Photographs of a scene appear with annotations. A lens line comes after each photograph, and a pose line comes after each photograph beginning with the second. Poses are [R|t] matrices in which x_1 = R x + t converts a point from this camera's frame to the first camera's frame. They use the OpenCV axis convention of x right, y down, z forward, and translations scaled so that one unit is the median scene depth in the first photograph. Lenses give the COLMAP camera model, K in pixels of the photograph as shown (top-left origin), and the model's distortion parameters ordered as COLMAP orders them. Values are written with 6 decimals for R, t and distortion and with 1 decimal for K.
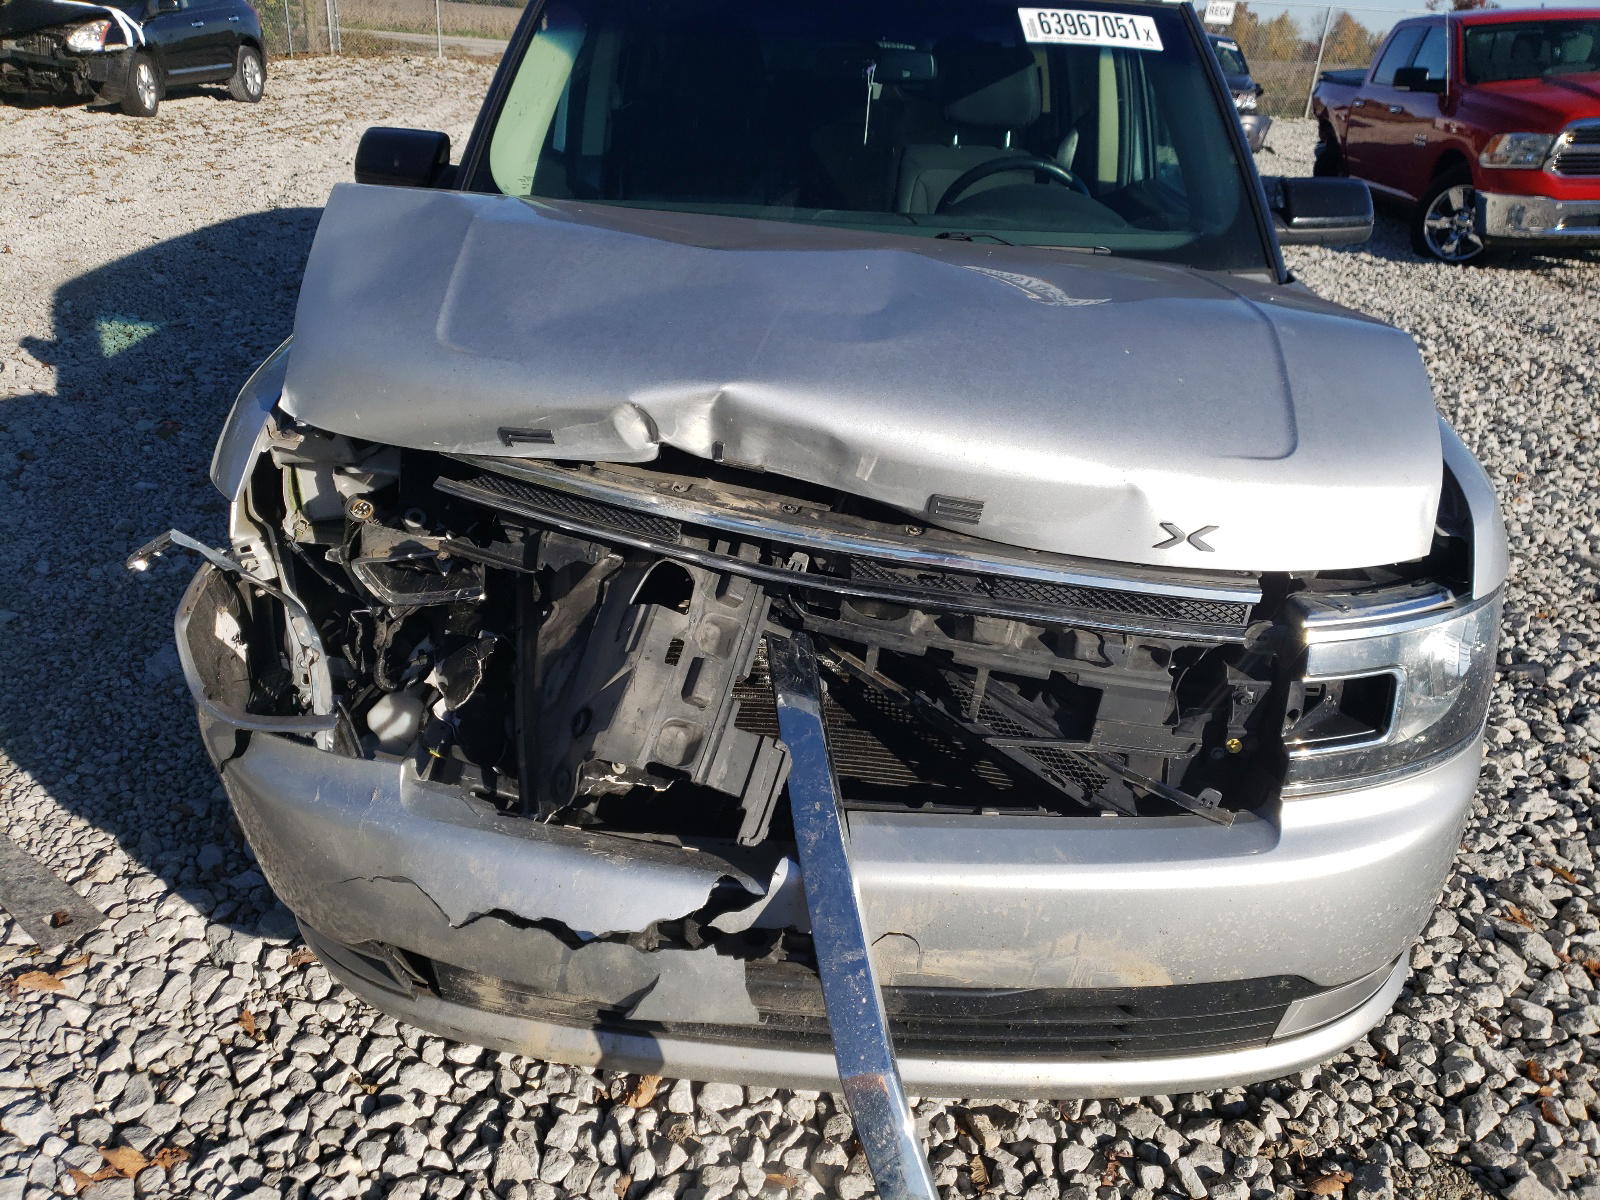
lens RADIAL K [[1214.2, 0, 800.6], [0, 1214.2, 617.1], [0, 0, 1]] dist [0.019596, 0.000130]
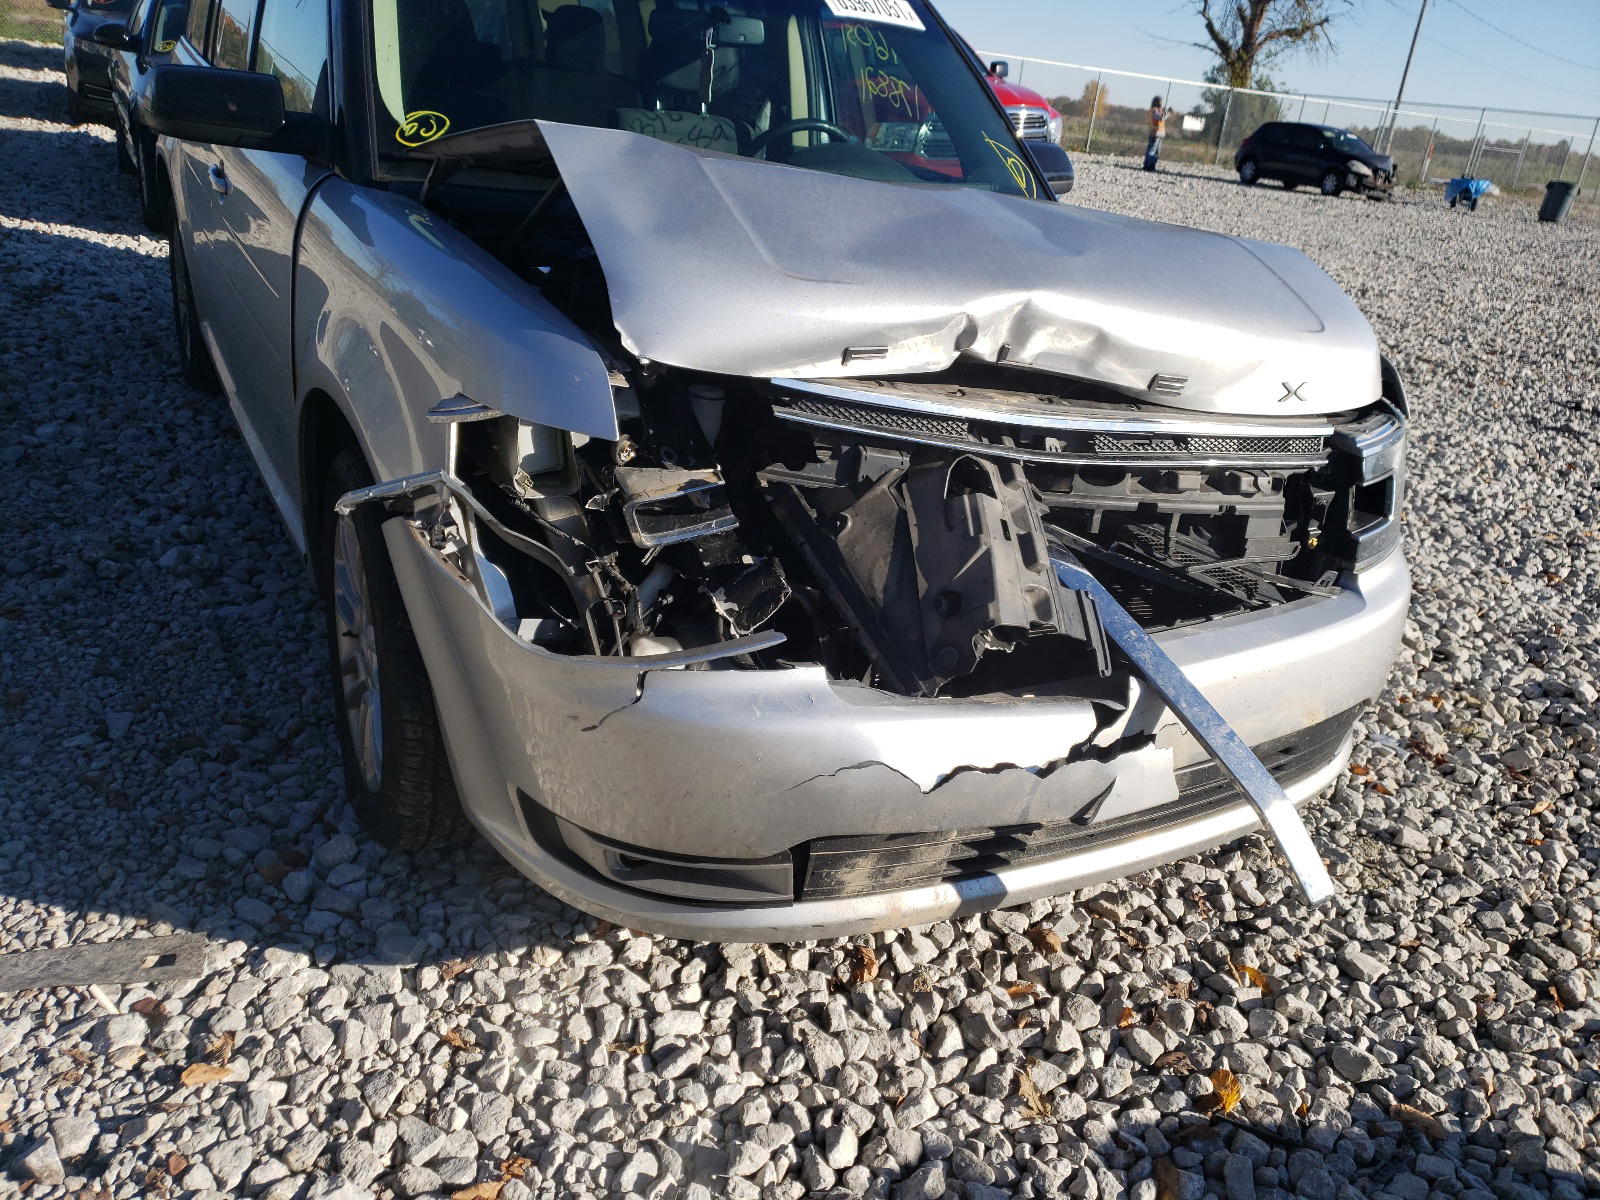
lens RADIAL K [[1214.2, 0, 817.0], [0, 1214.2, 598.5], [0, 0, 1]] dist [0.019596, 0.000130]
pose [[0.859657, -0.165517, 0.483315, -0.801505], [0.165960, 0.985228, 0.042216, 0.014751], [-0.483163, 0.043920, 0.874428, 0.072705]]
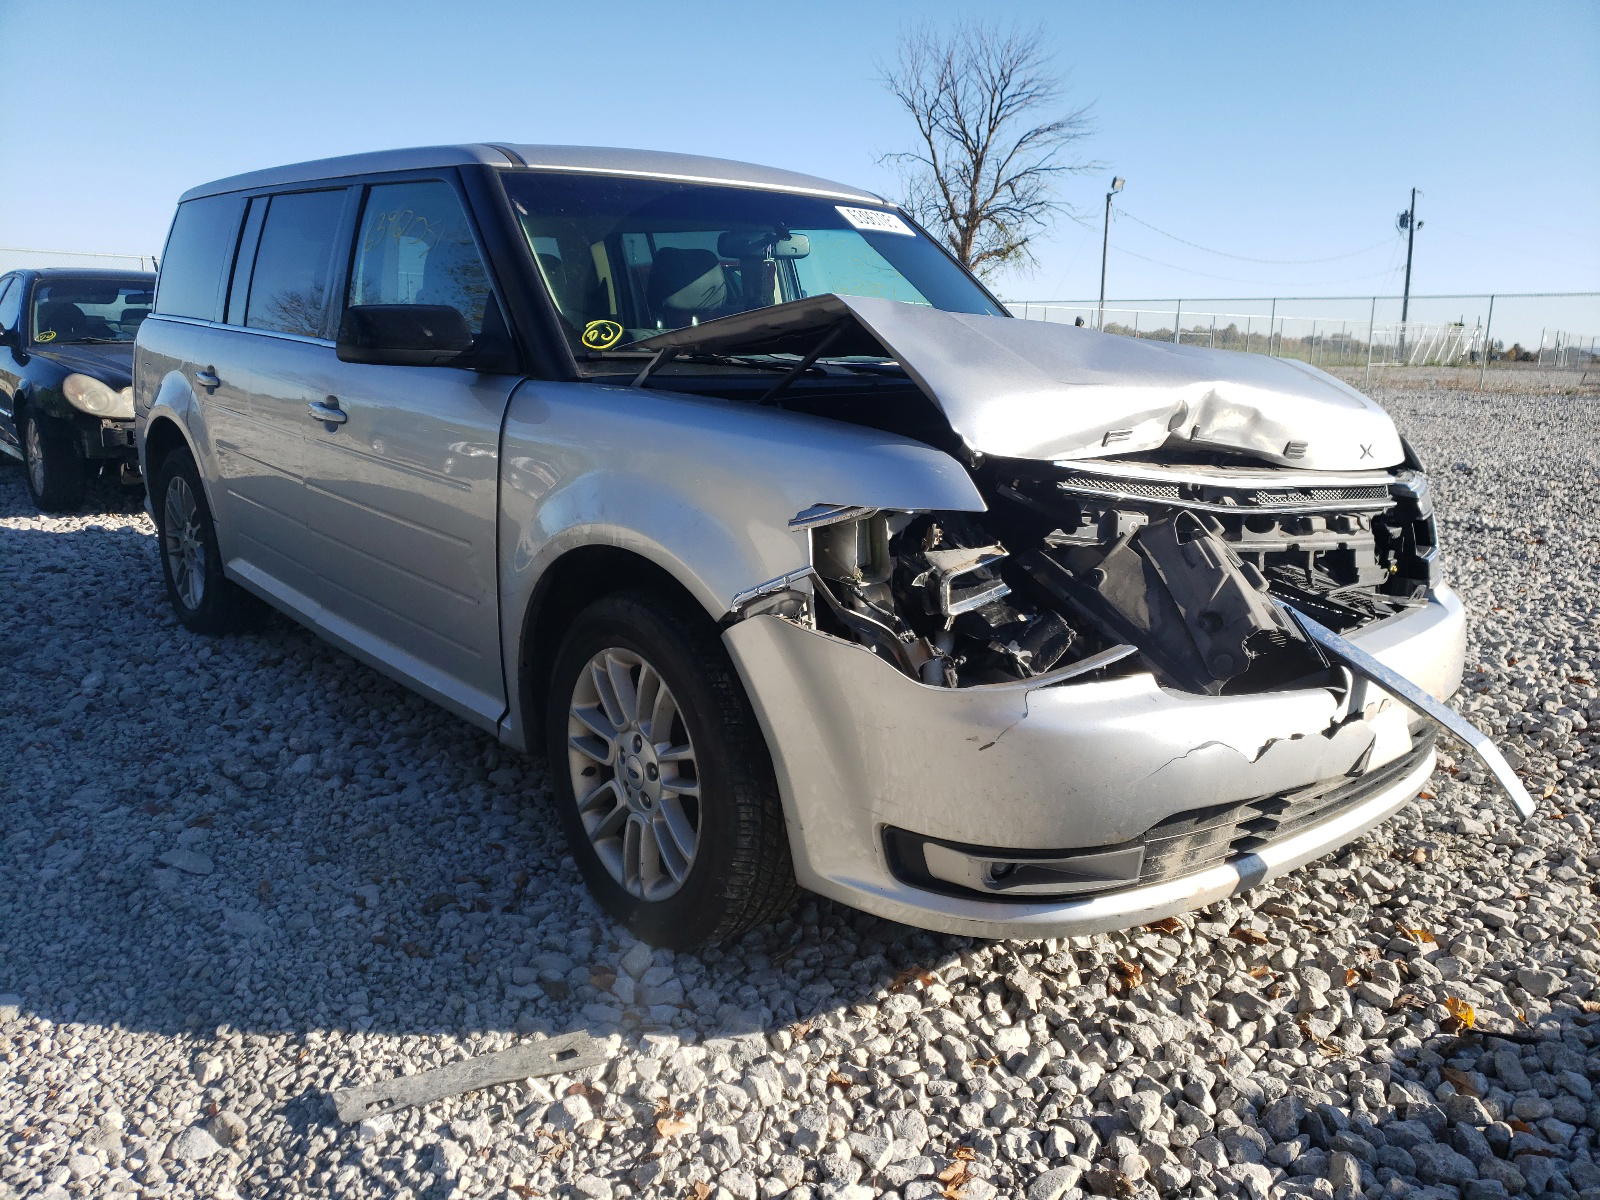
lens RADIAL K [[1214.2, 0, 794.0], [0, 1214.2, 607.2], [0, 0, 1]] dist [0.019596, 0.000130]
pose [[0.751849, -0.184527, 0.632988, -1.390491], [0.307578, 0.947336, -0.089169, 0.047354], [-0.583198, 0.261735, 0.769009, 0.182059]]
